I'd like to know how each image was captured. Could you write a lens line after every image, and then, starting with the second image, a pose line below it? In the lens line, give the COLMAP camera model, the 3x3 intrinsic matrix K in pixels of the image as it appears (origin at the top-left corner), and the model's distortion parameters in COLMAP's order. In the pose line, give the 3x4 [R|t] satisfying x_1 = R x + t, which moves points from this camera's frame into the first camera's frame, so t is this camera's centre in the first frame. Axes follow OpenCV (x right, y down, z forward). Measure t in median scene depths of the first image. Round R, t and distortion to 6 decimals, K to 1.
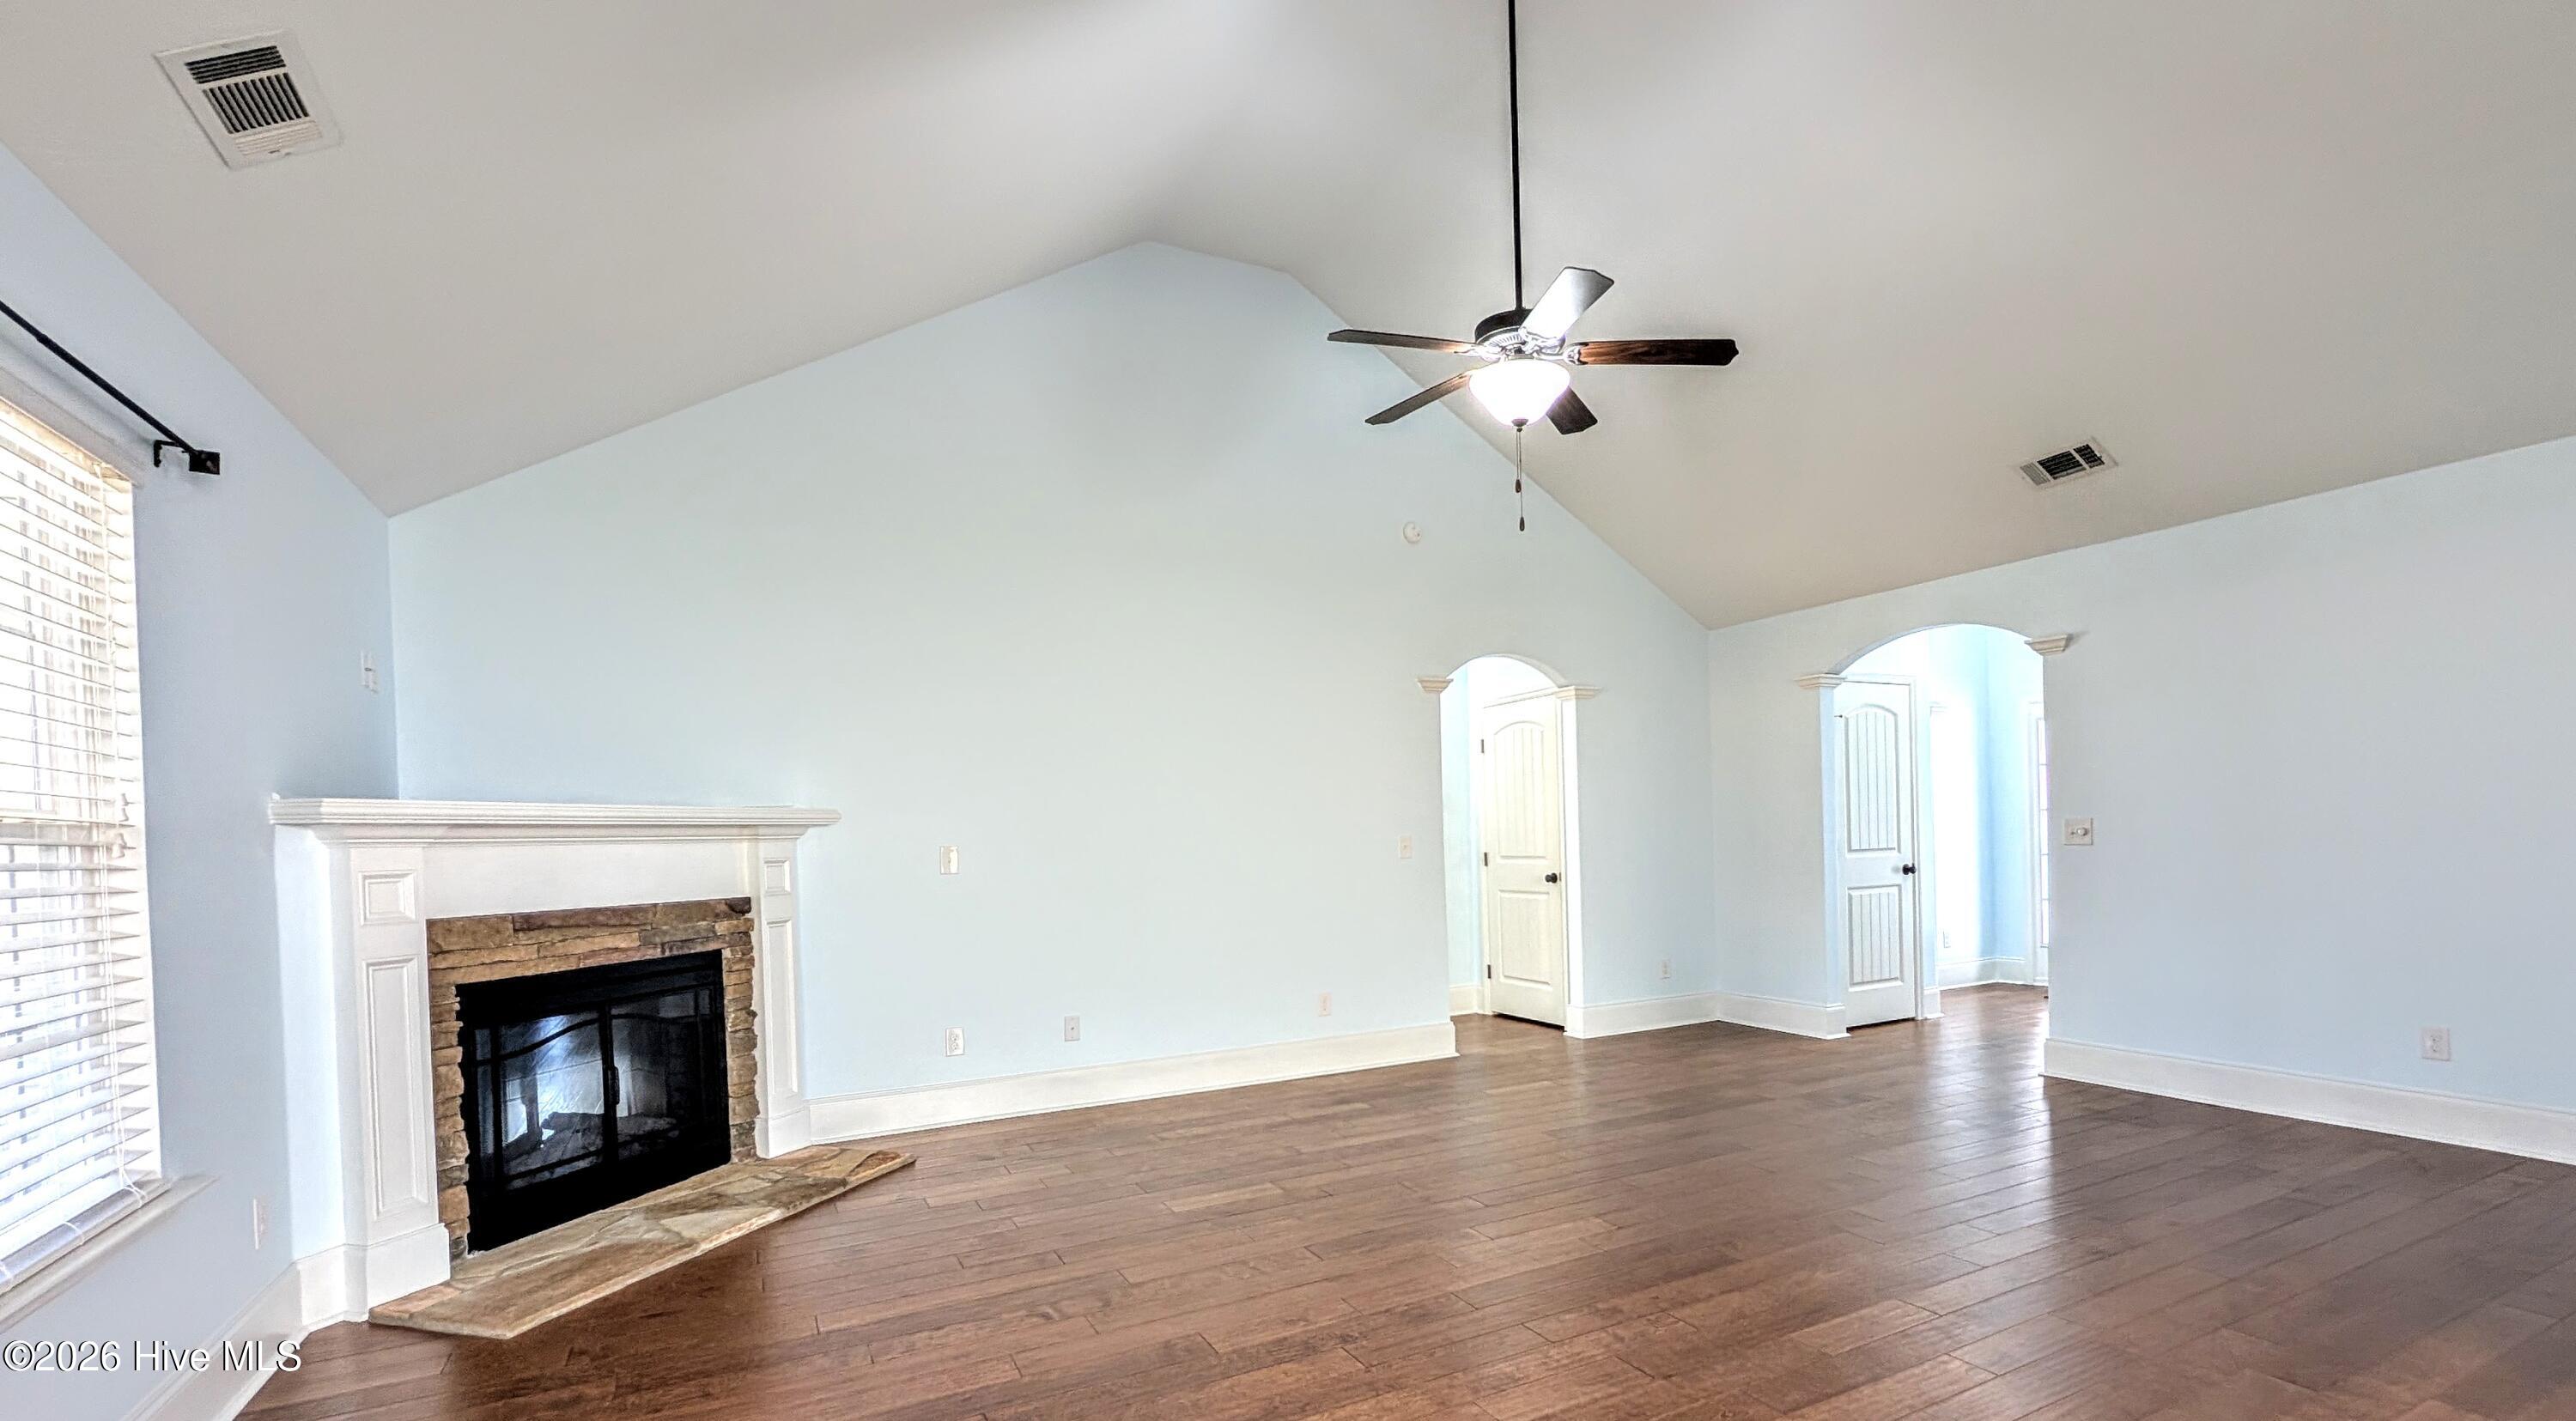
lens RADIAL K [[1131.1, 0, 1300.0], [0, 1131.1, 863.8], [0, 0, 1]] dist [-0.004120, -0.000178]
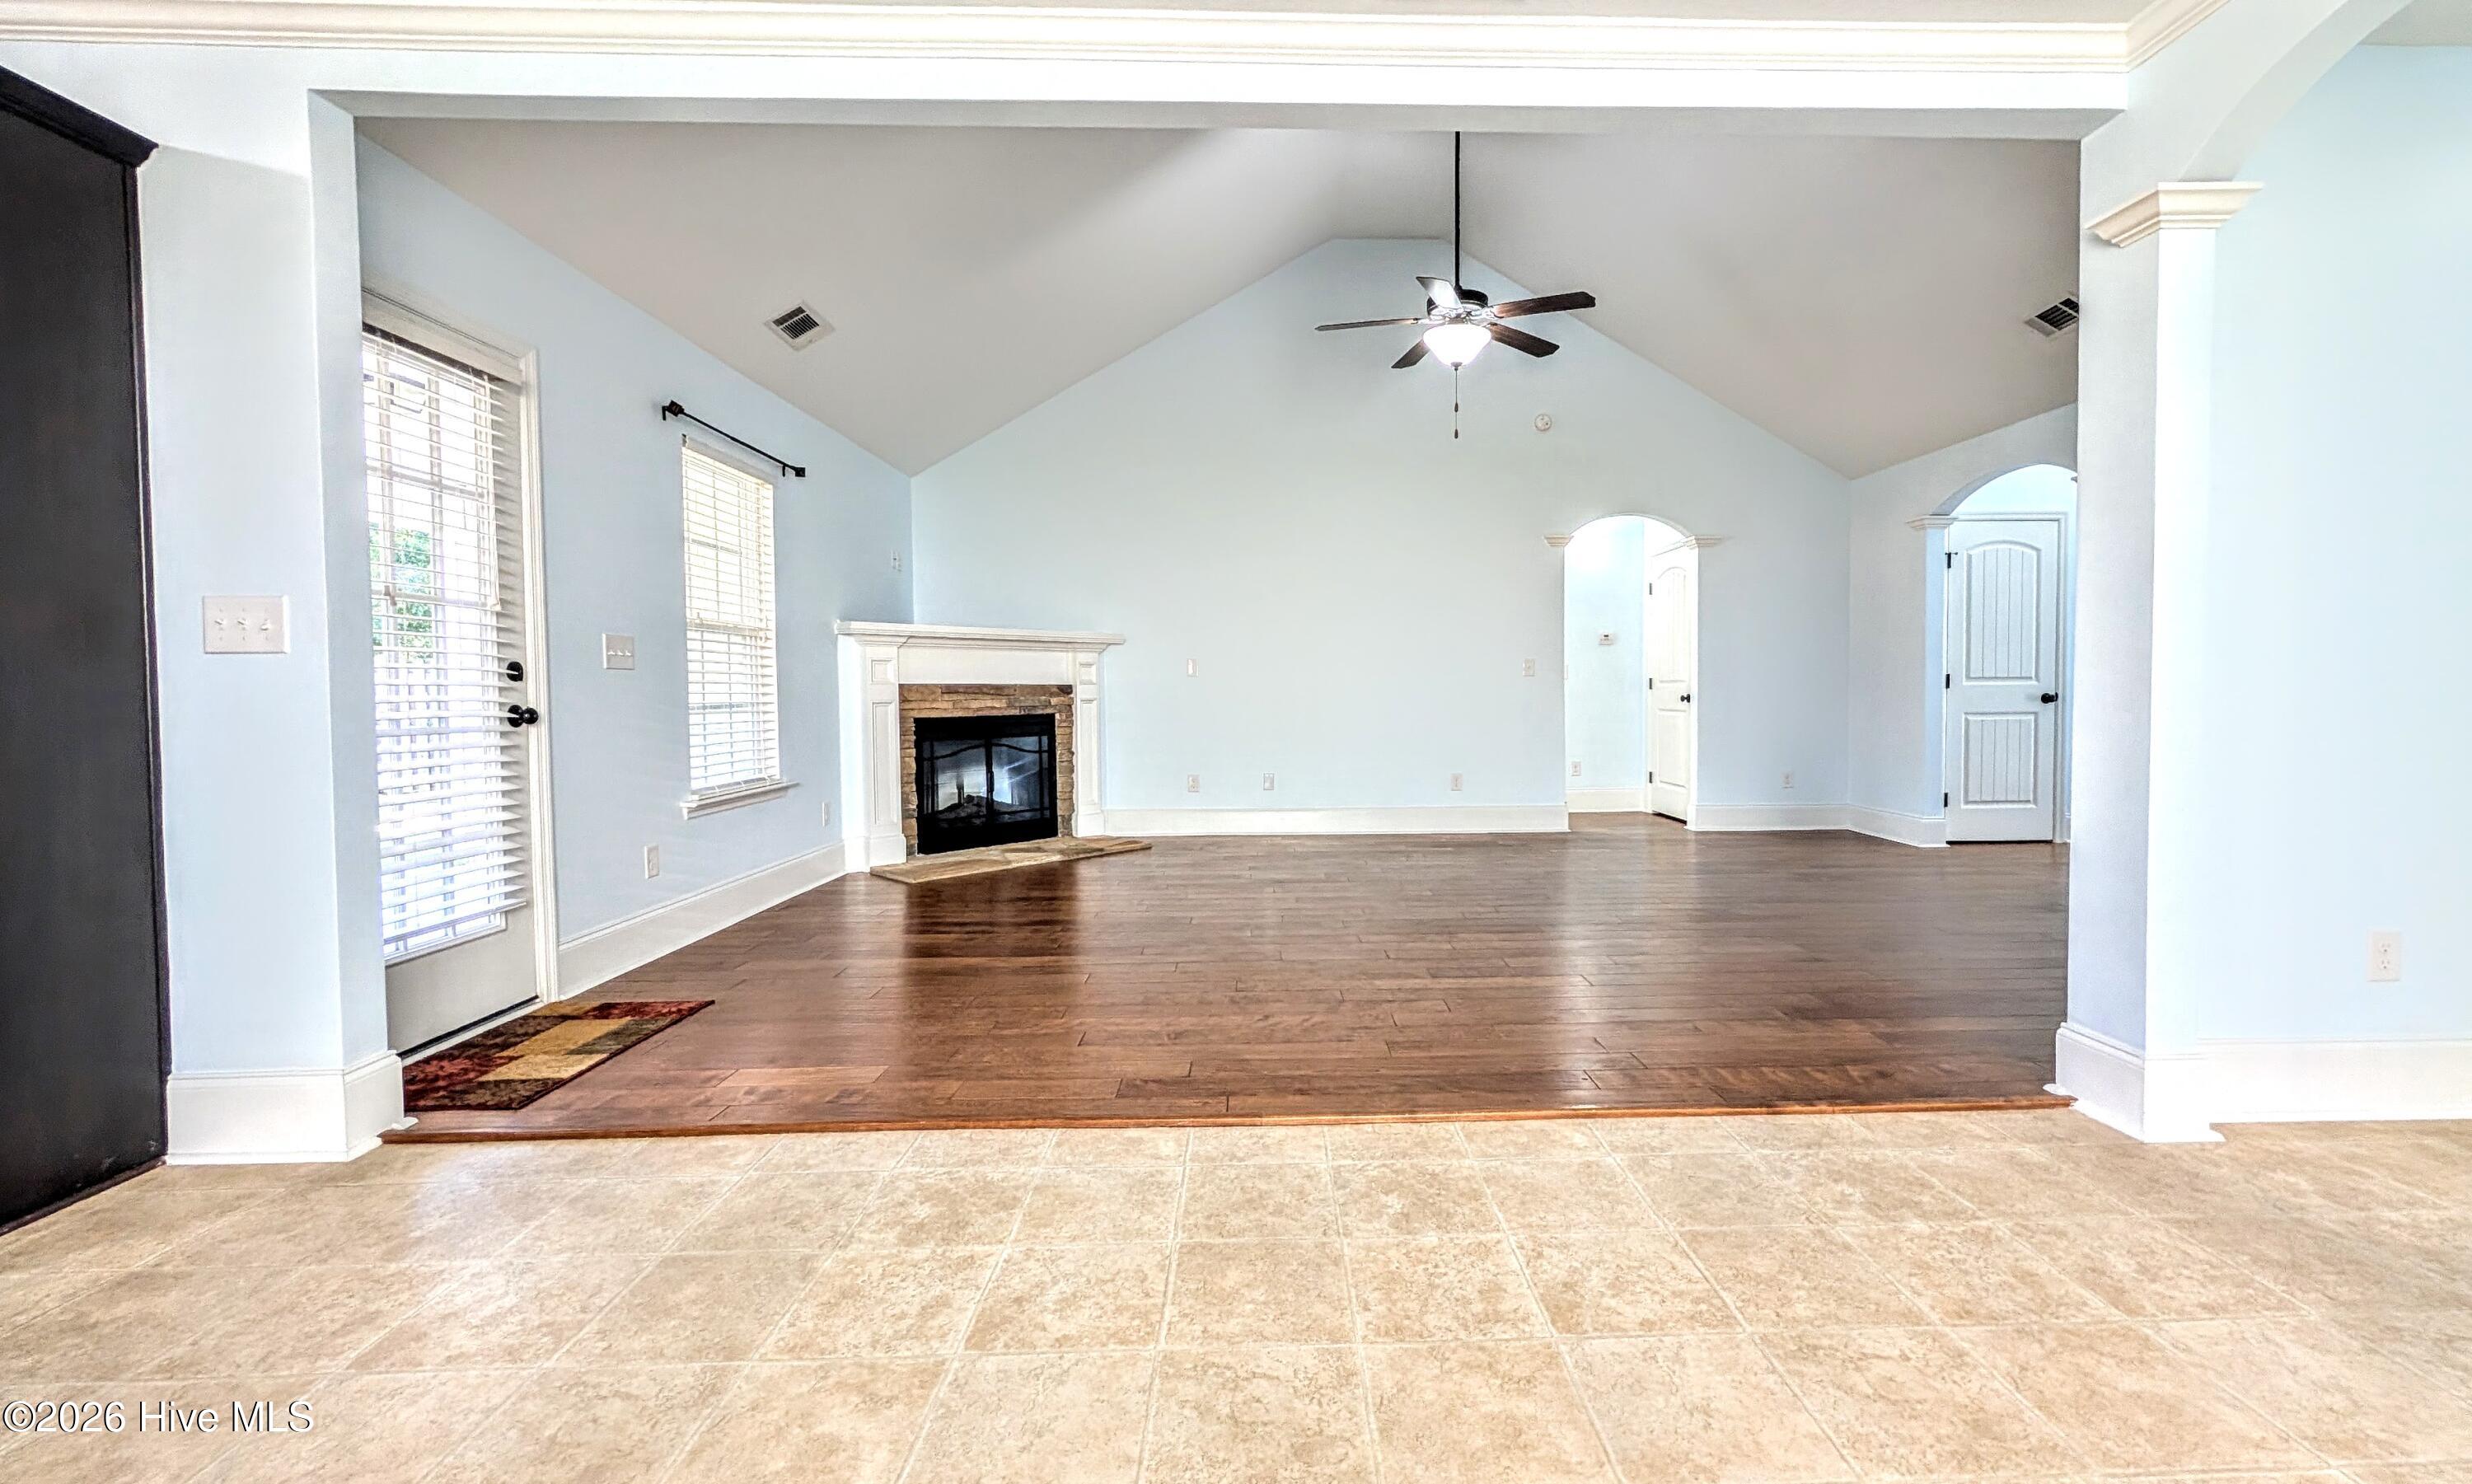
lens RADIAL K [[991.9, 0, 1244.5], [0, 991.9, 735.9], [0, 0, 1]] dist [-0.000930, -0.000068]
pose [[0.891724, 0.045645, -0.450272, 0.482247], [-0.031410, 0.998744, 0.039038, 0.045611], [0.451489, -0.020668, 0.892037, -0.253947]]
